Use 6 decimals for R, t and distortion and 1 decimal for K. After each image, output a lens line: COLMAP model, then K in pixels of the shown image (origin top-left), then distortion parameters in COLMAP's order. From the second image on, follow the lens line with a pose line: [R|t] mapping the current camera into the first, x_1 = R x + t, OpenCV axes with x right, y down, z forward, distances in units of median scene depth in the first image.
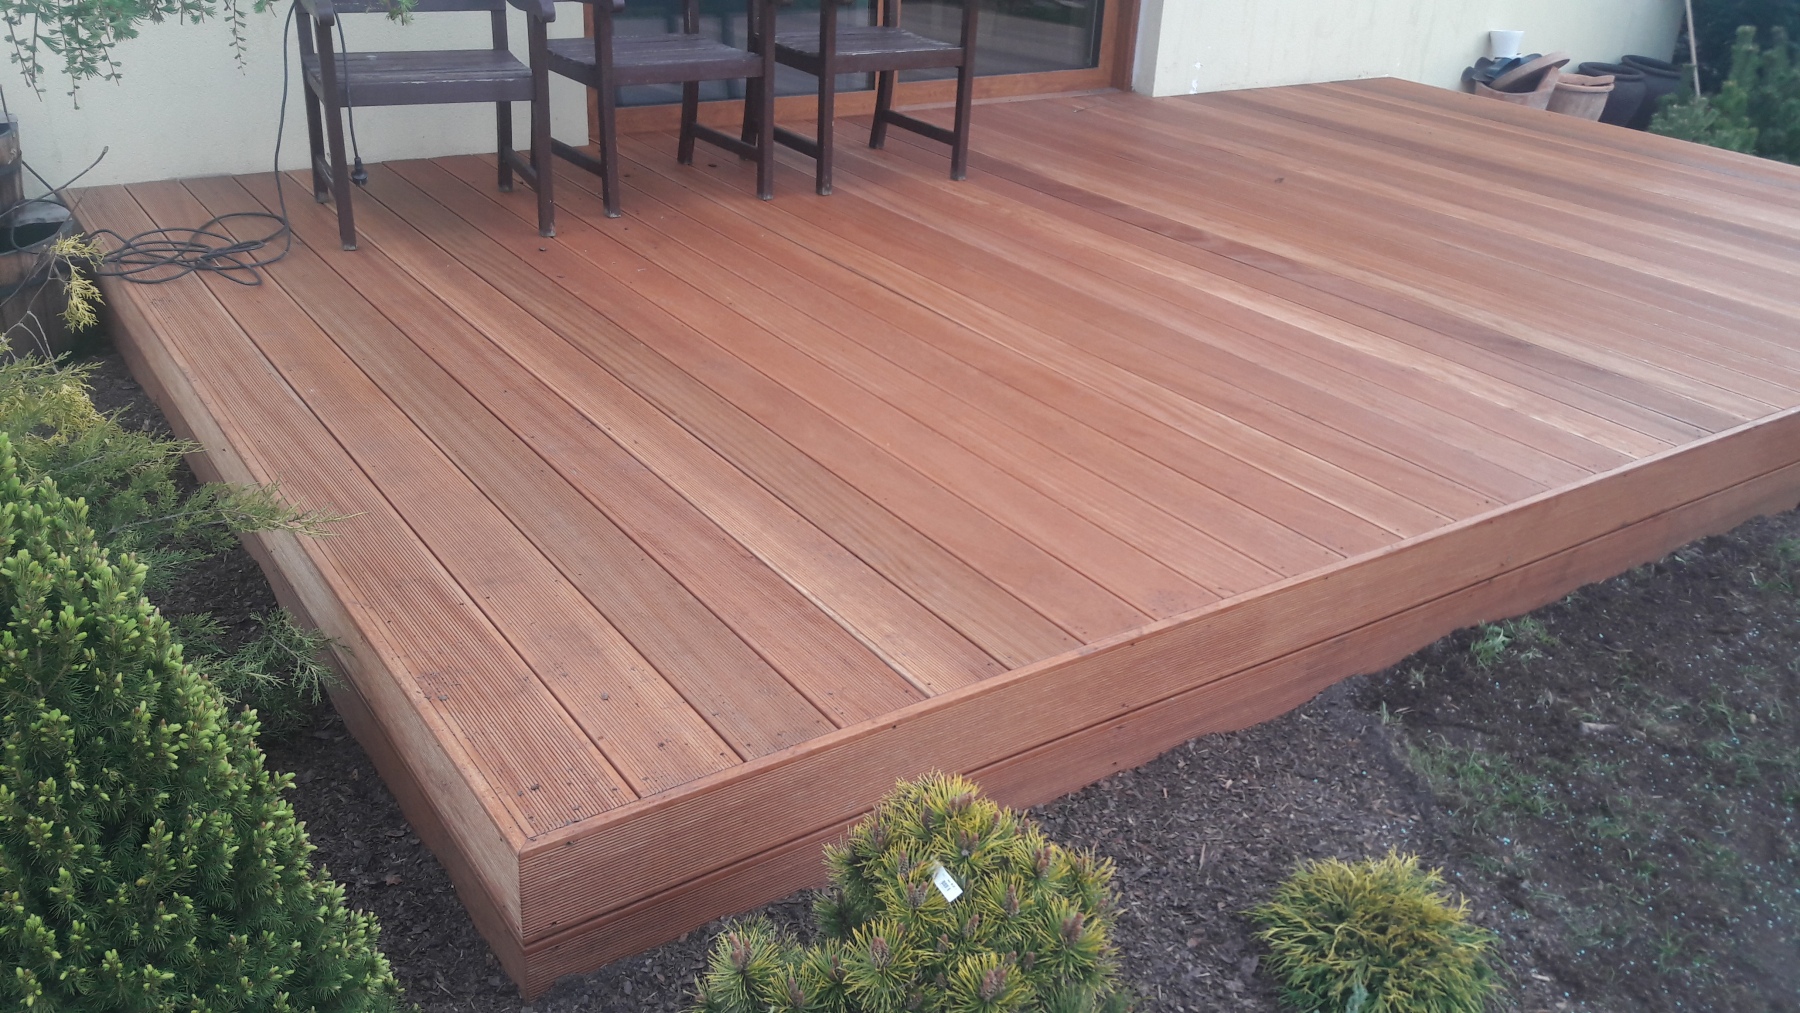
lens RADIAL K [[1482.8, 0, 900.0], [0, 1482.8, 506.5], [0, 0, 1]] dist [0.203925, -0.502042]
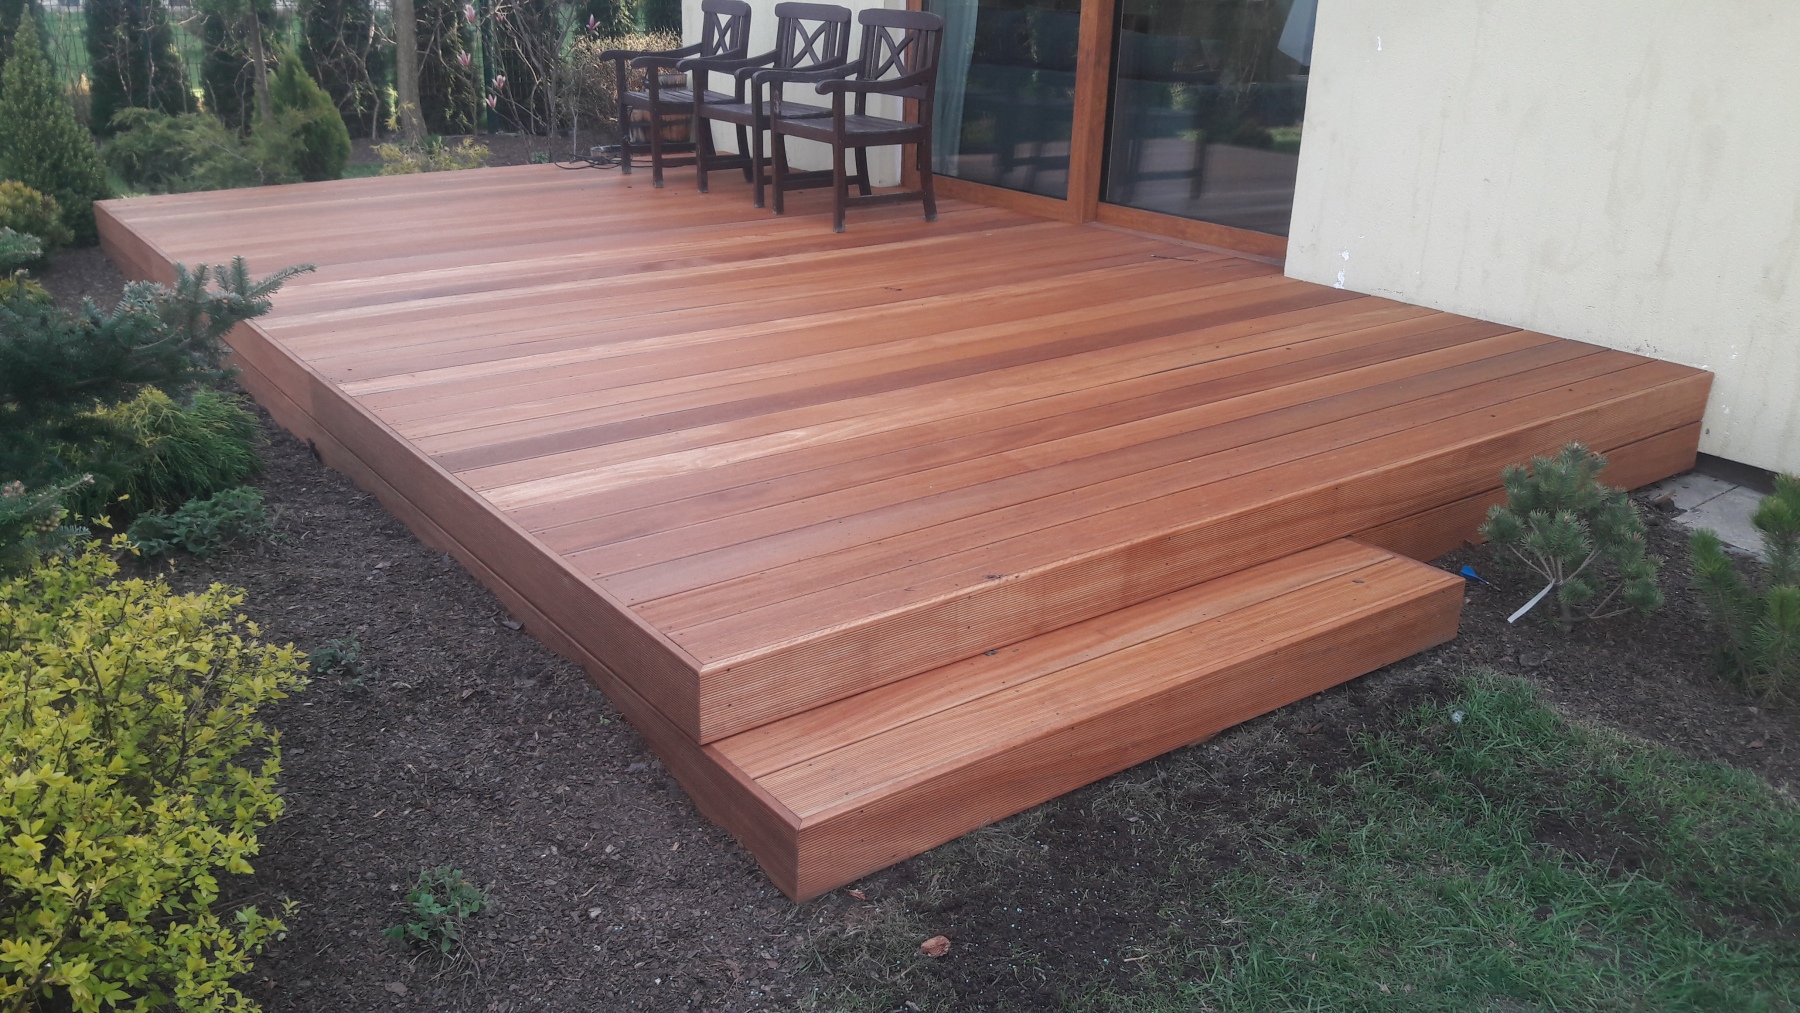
lens RADIAL K [[1495.2, 0, 900.0], [0, 1495.2, 506.5], [0, 0, 1]] dist [0.052531, -0.090174]
pose [[0.025432, 0.302264, -0.952885, 1.115511], [-0.439028, 0.859729, 0.260997, -0.323321], [0.898113, 0.411706, 0.154567, 0.828640]]
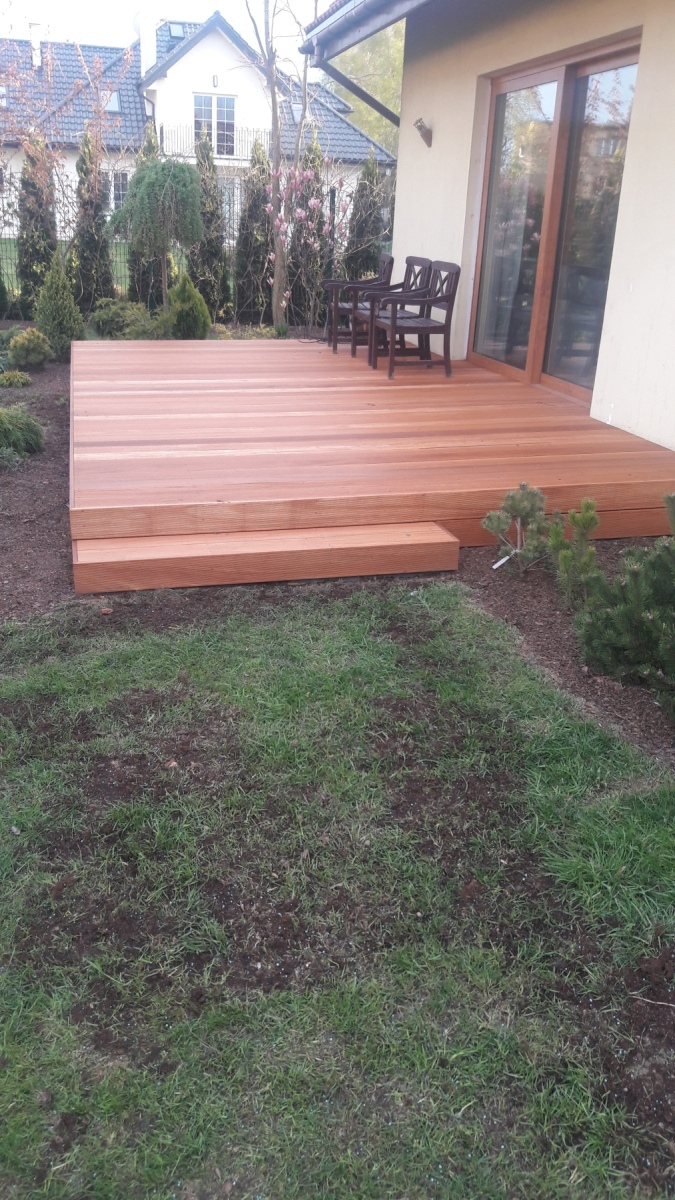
lens RADIAL K [[988.5, 0, 332.2], [0, 988.5, 572.5], [0, 0, 1]] dist [0.203925, -0.502042]
pose [[-0.354831, 0.265671, -0.896389, 1.333953], [-0.437324, 0.800255, 0.410292, -0.499501], [0.826343, 0.537597, -0.167771, 1.169877]]
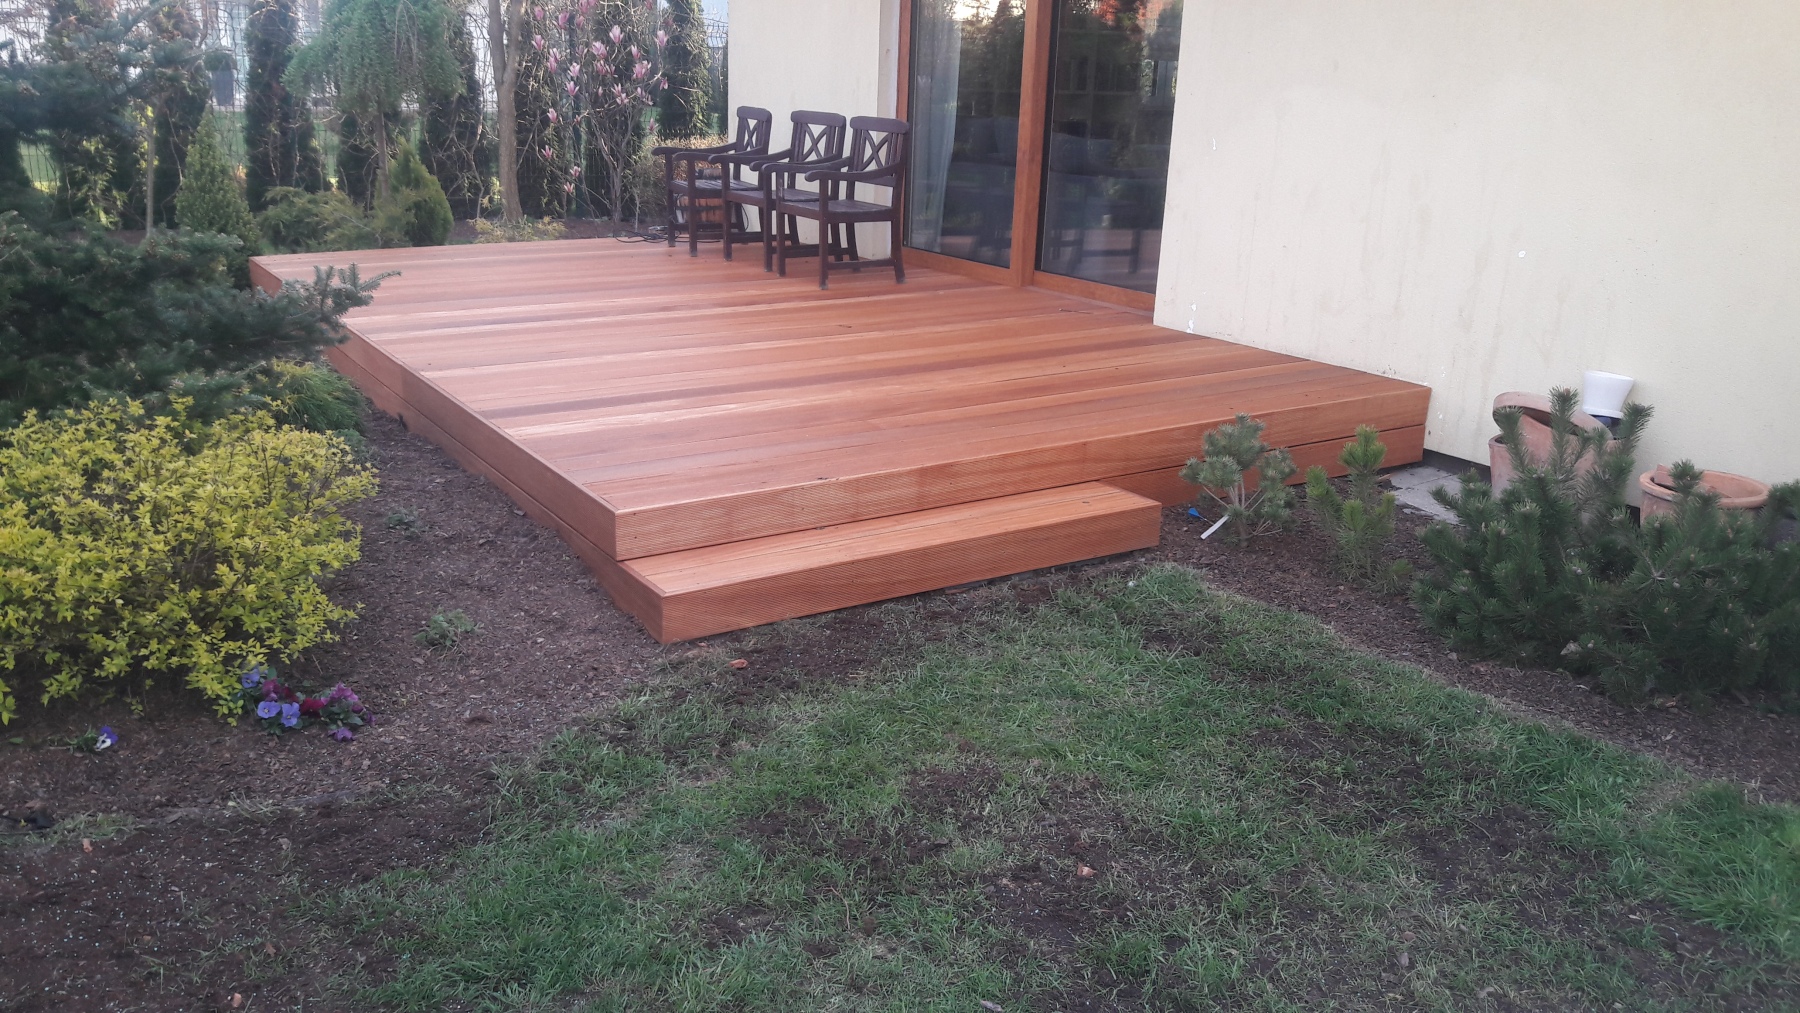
lens RADIAL K [[1482.8, 0, 900.0], [0, 1482.8, 506.5], [0, 0, 1]] dist [0.203925, -0.502042]
pose [[-0.045859, 0.239894, -0.969715, 1.387929], [-0.445966, 0.863714, 0.234761, -0.371587], [0.893874, 0.443226, 0.067376, 0.930921]]
